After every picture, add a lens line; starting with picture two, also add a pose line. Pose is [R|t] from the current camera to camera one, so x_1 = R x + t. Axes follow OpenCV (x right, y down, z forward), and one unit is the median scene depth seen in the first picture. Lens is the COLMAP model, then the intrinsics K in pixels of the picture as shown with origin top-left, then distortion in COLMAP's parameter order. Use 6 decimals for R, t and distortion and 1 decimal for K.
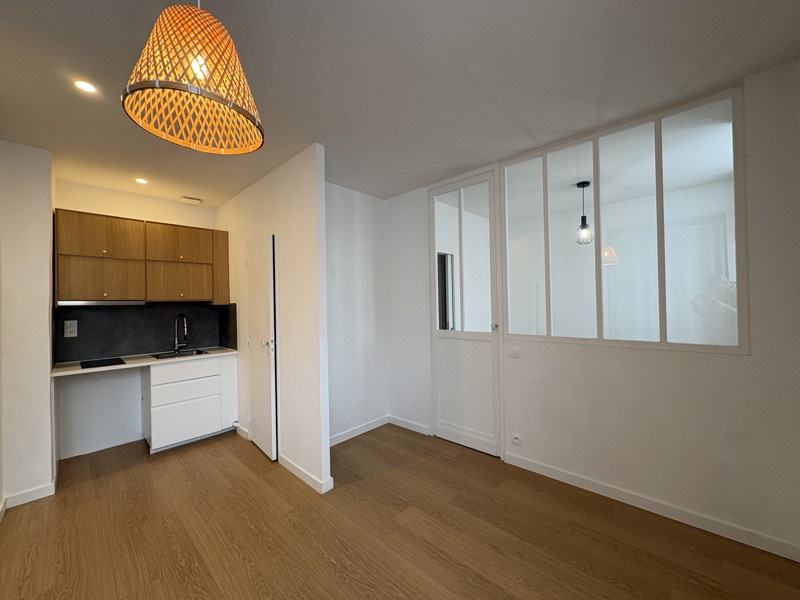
lens RADIAL K [[318.0, 0, 398.2], [0, 318.0, 299.2], [0, 0, 1]] dist [-0.002999, -0.000285]
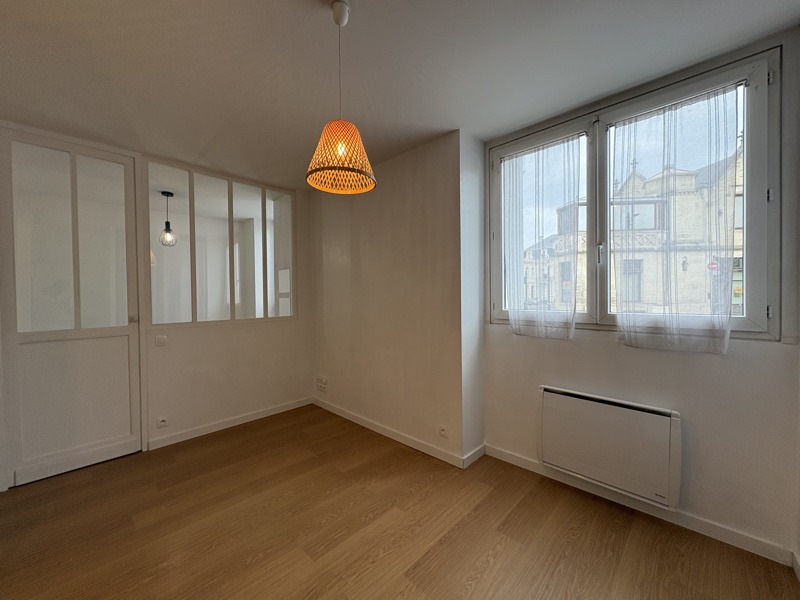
lens RADIAL K [[318.0, 0, 398.2], [0, 318.0, 299.2], [0, 0, 1]] dist [-0.002999, -0.000285]
pose [[0.017681, 0.003432, 0.999838, -0.612361], [0.002533, 0.999991, -0.003477, 0.028044], [-0.999840, 0.002594, 0.017673, 0.163834]]
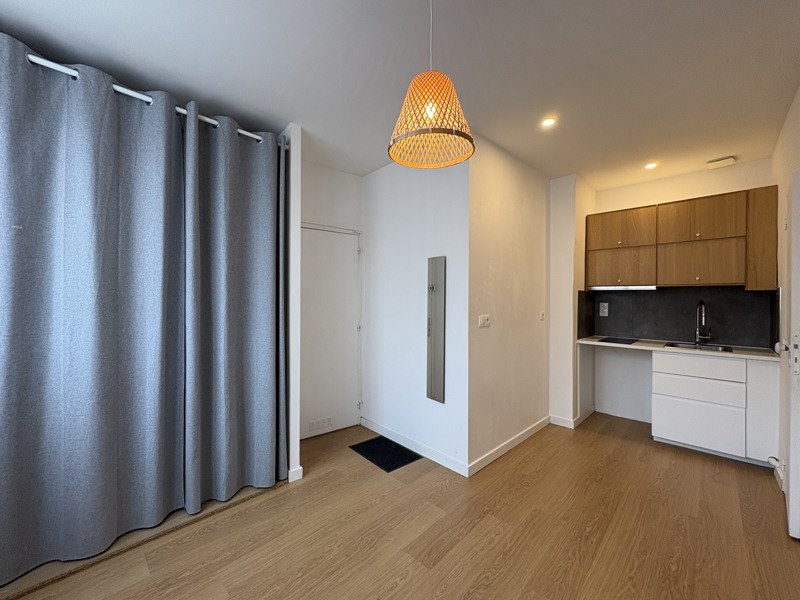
lens RADIAL K [[318.0, 0, 398.2], [0, 318.0, 299.2], [0, 0, 1]] dist [-0.002999, -0.000285]
pose [[-0.017274, 0.026214, -0.999507, 0.216389], [0.005601, 0.999643, 0.026121, 0.017156], [0.999835, -0.005147, -0.017414, 0.221842]]
